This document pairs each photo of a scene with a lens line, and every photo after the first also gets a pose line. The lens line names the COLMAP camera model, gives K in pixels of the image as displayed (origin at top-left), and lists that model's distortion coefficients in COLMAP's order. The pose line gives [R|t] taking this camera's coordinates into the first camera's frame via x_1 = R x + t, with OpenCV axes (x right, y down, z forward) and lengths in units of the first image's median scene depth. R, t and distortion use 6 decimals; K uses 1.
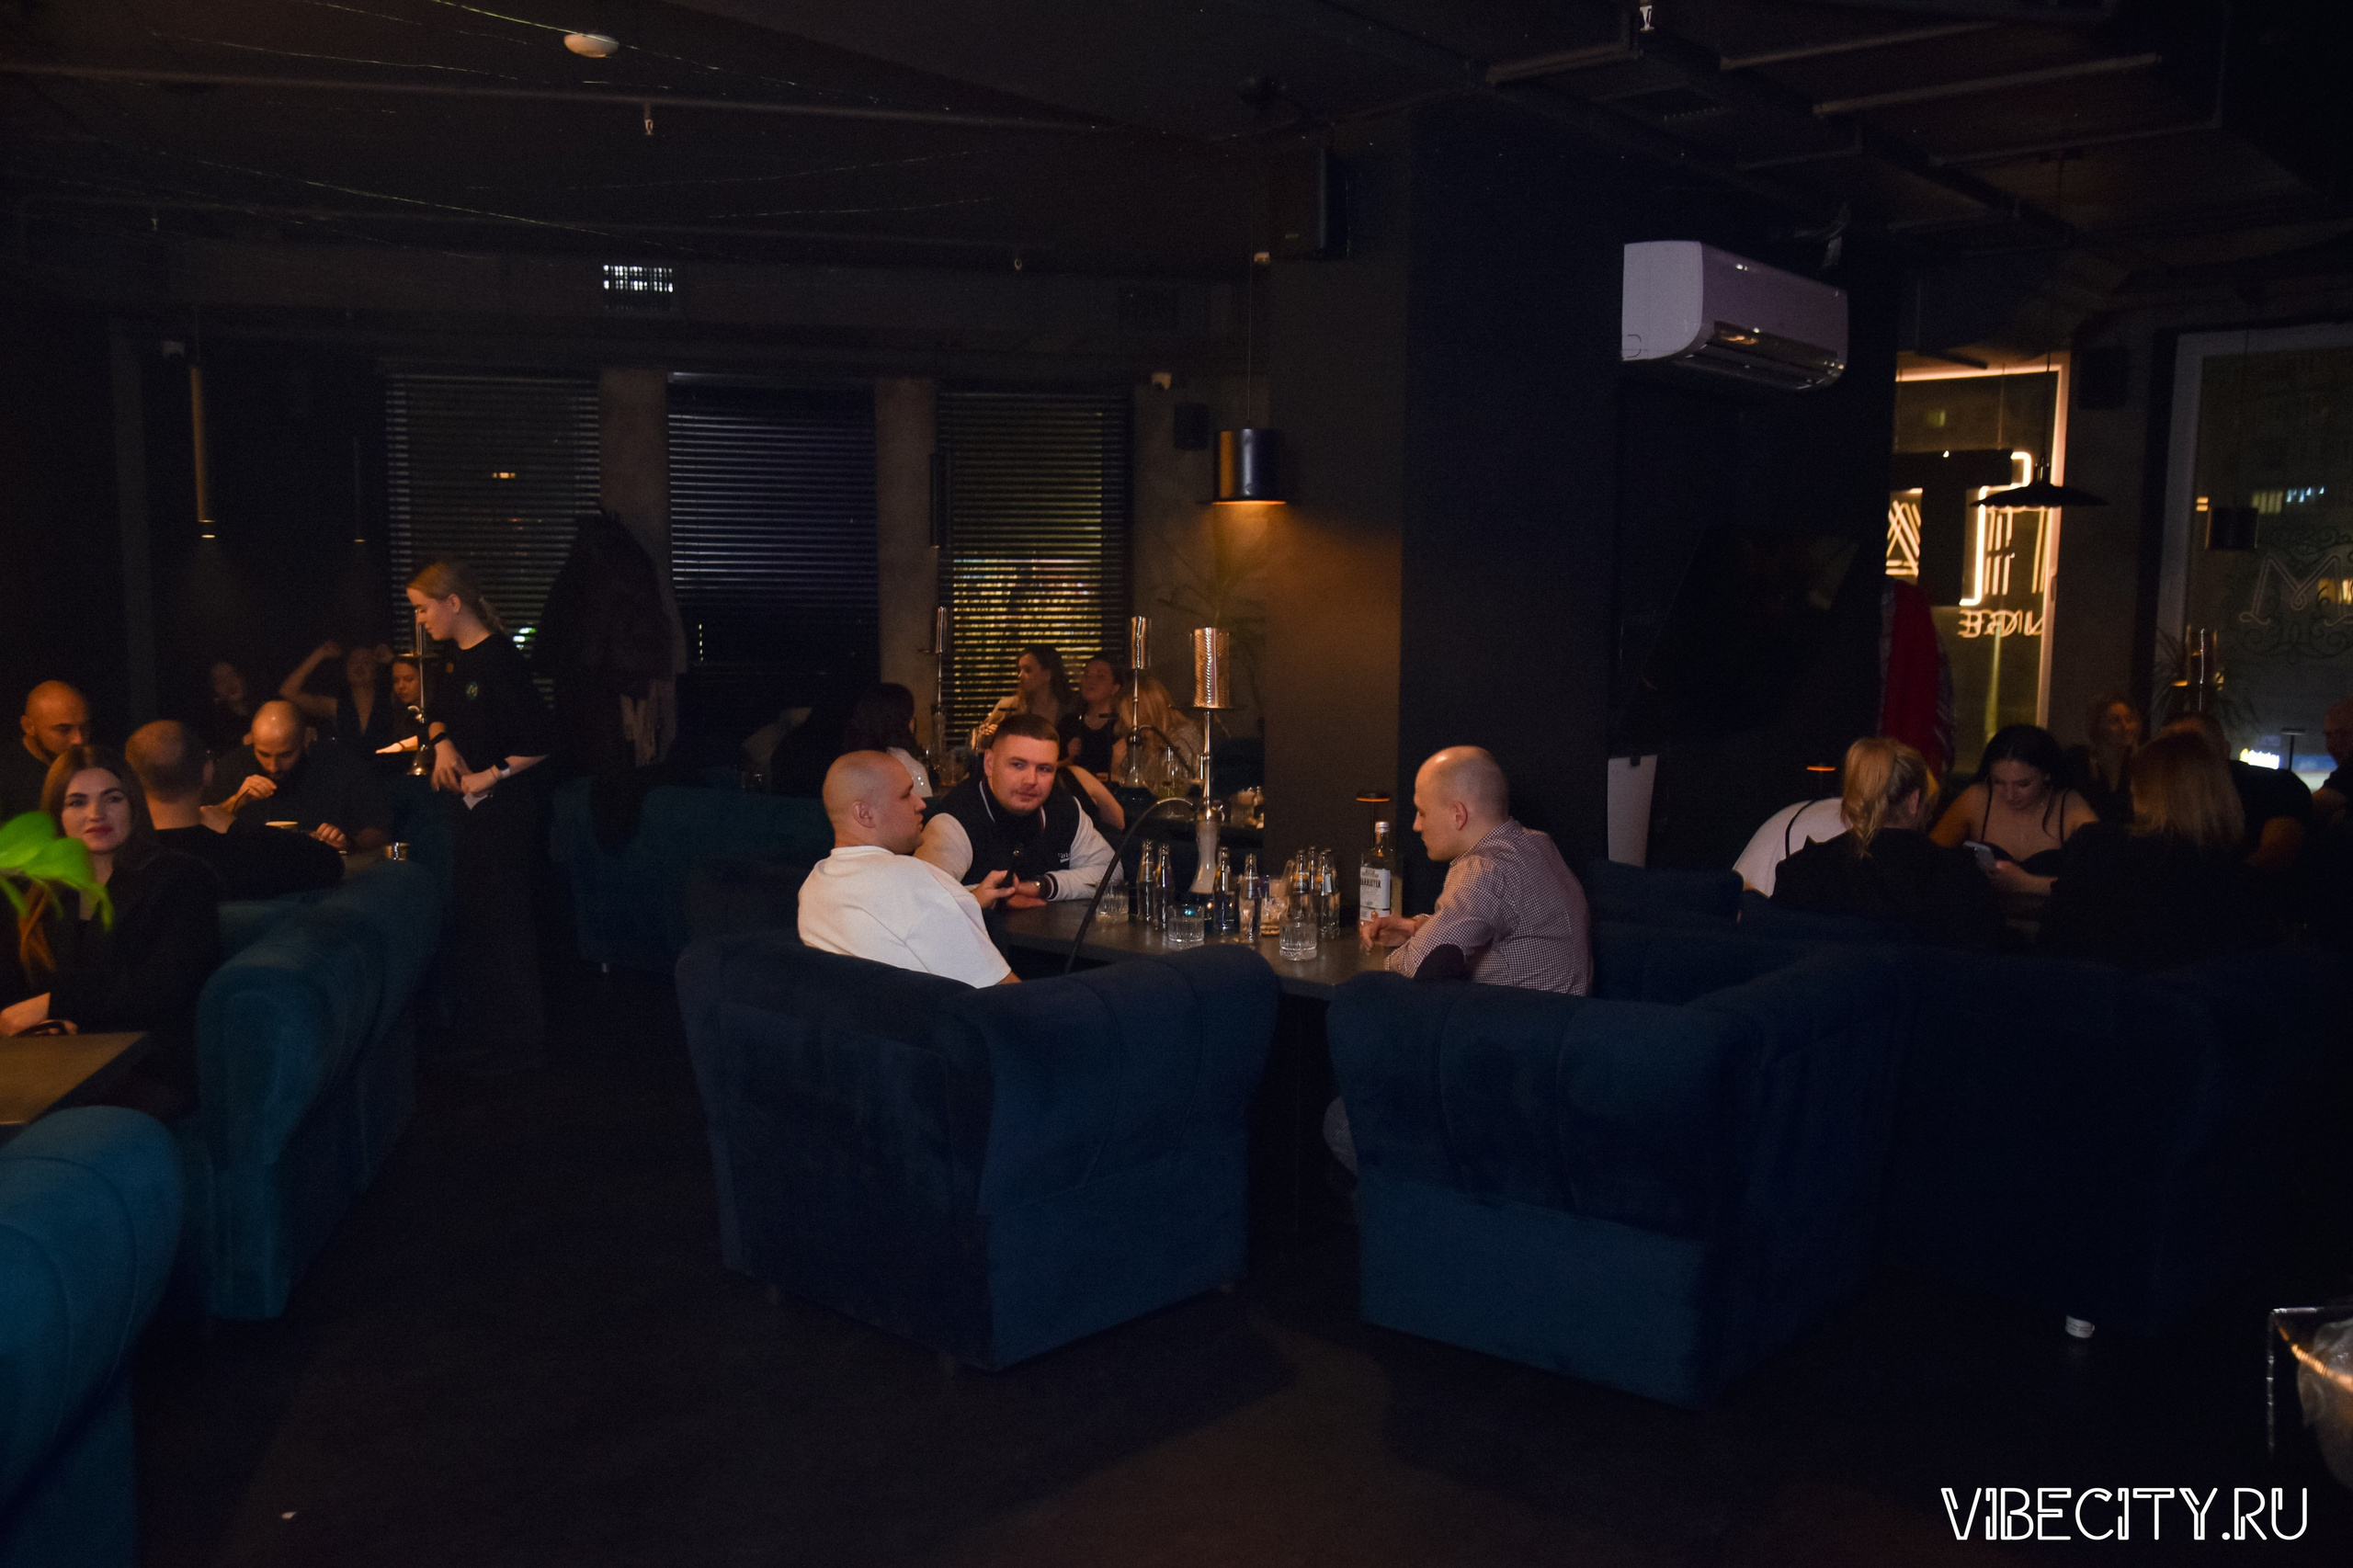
lens RADIAL K [[2061.2, 0, 1174.3], [0, 2061.2, 820.3], [0, 0, 1]] dist [0.006386, 0.007569]
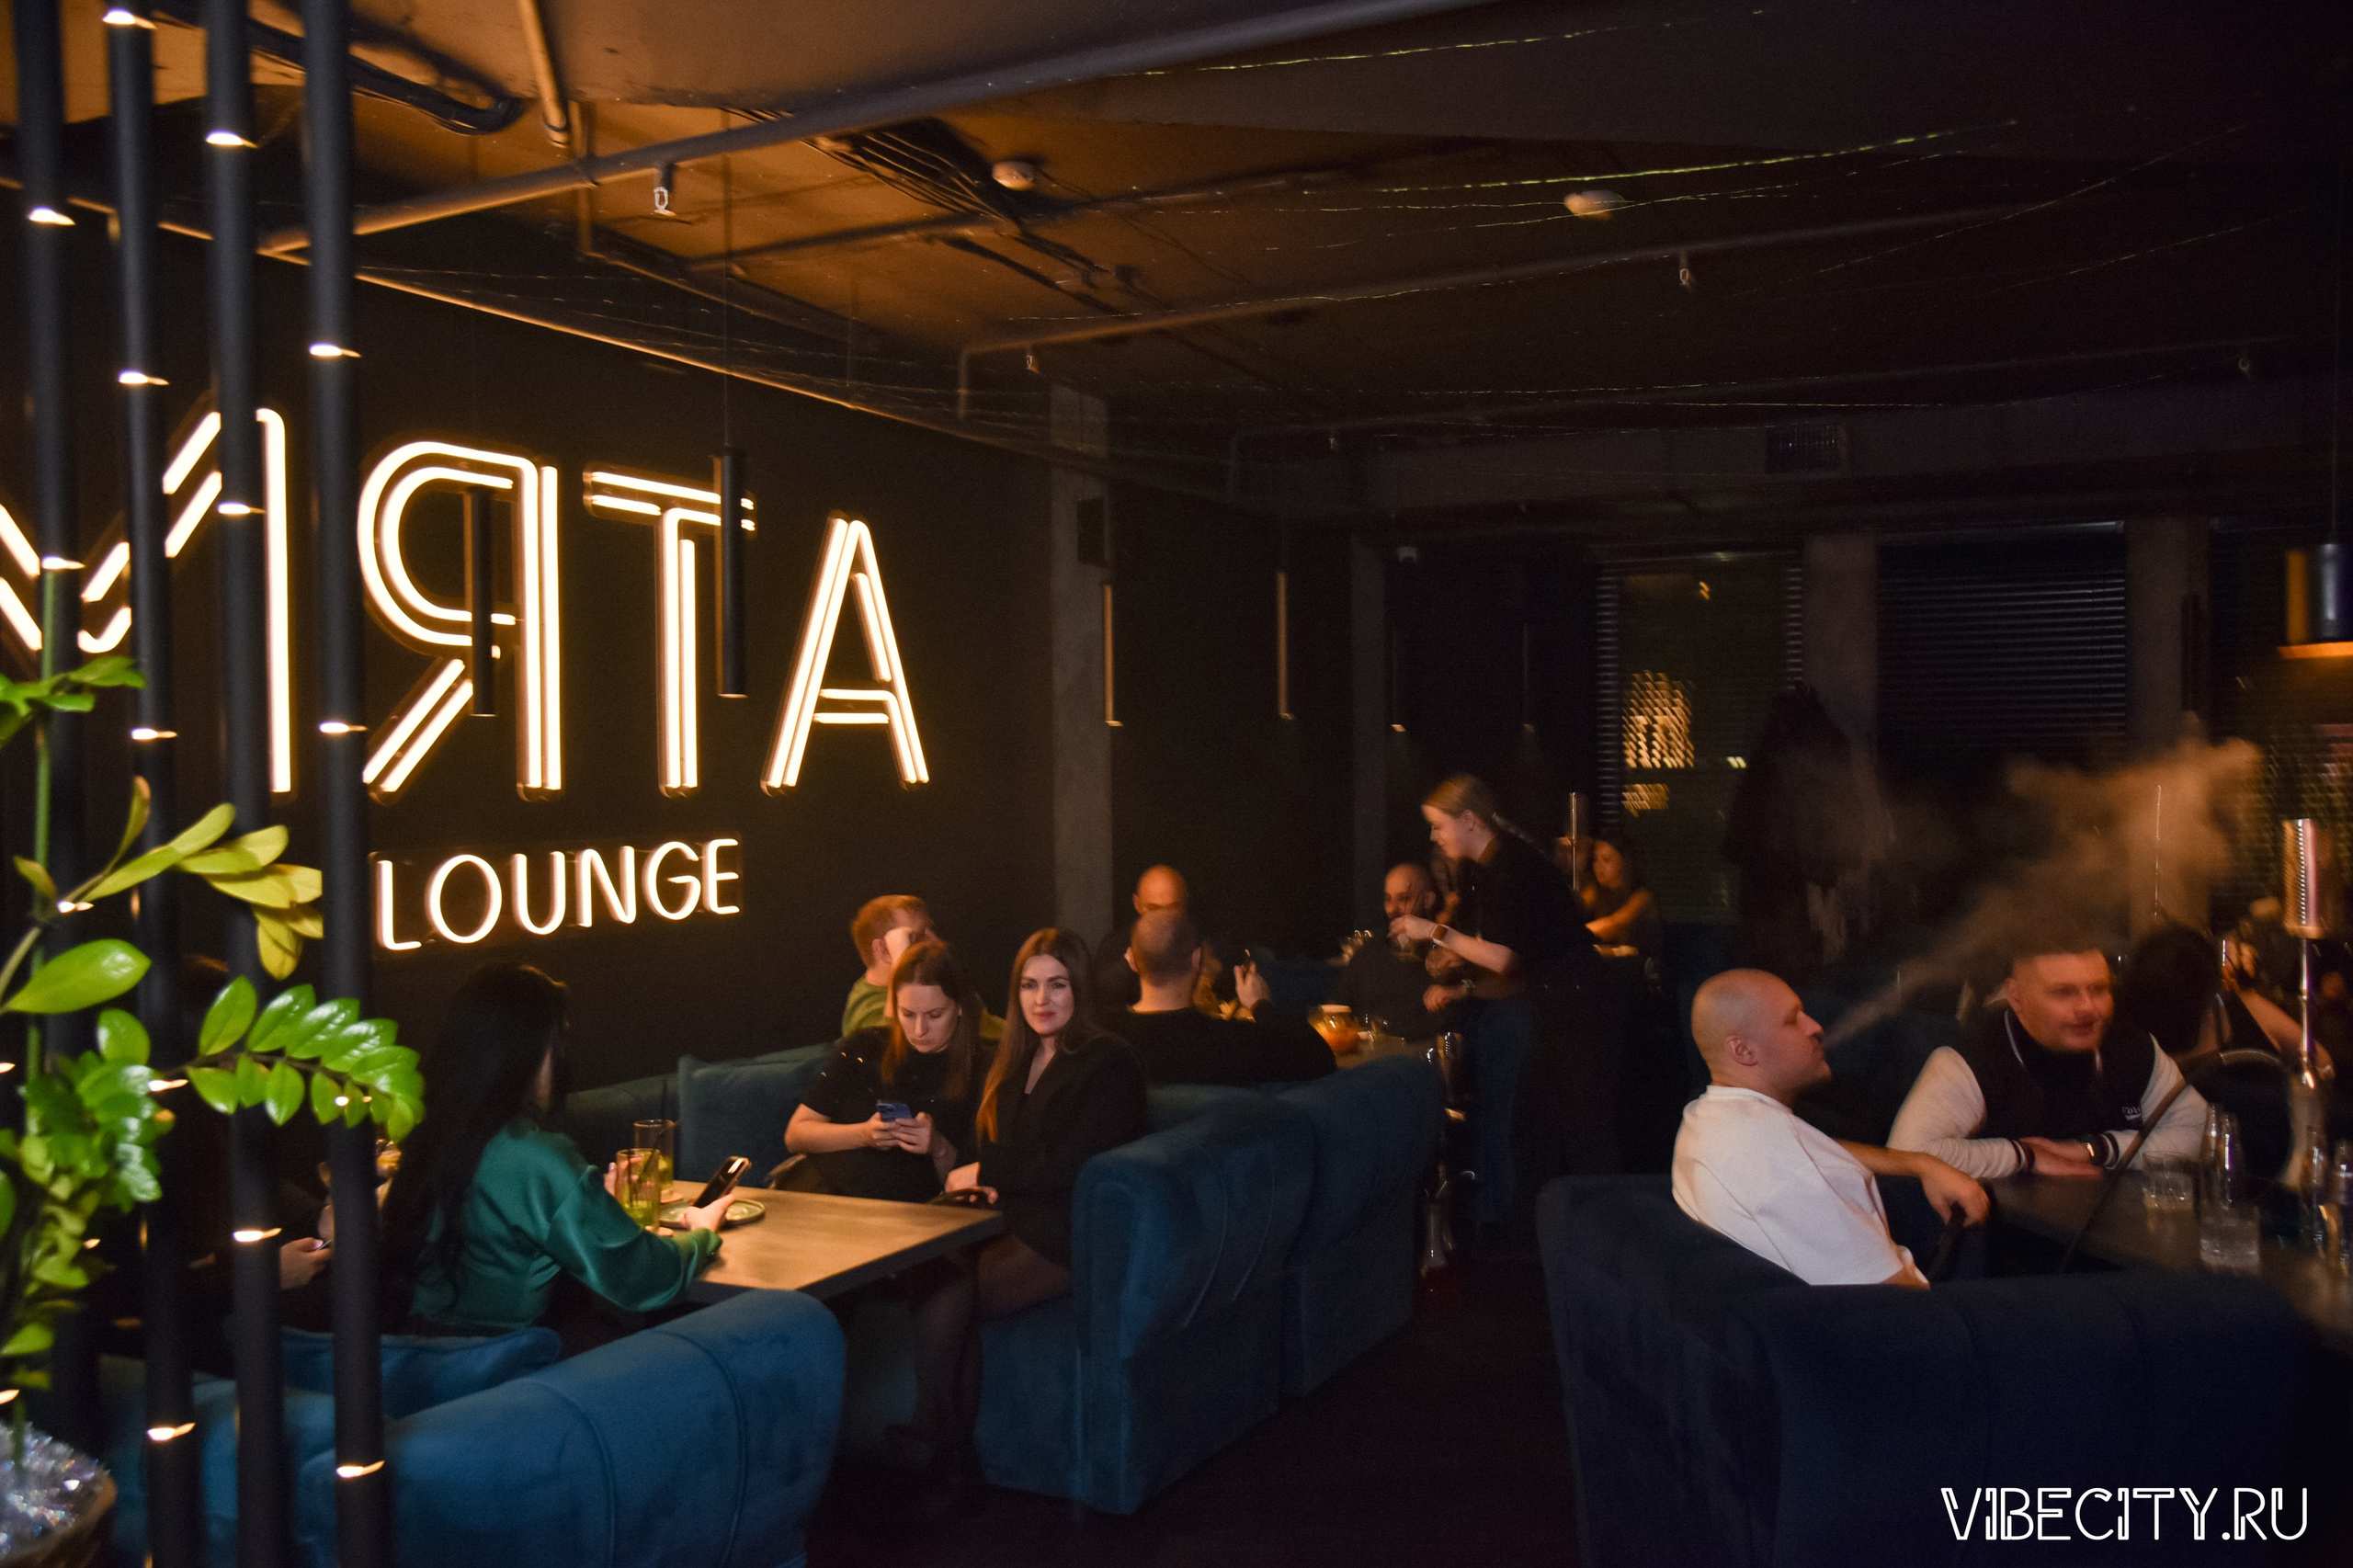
lens RADIAL K [[2015.1, 0, 1175.5], [0, 2015.1, 847.4], [0, 0, 1]] dist [-0.189739, 0.324858]
pose [[0.741146, 0.010397, -0.671263, 0.184306], [-0.055785, 0.997376, -0.046144, -0.030327], [0.669022, 0.071646, 0.739781, 0.228841]]
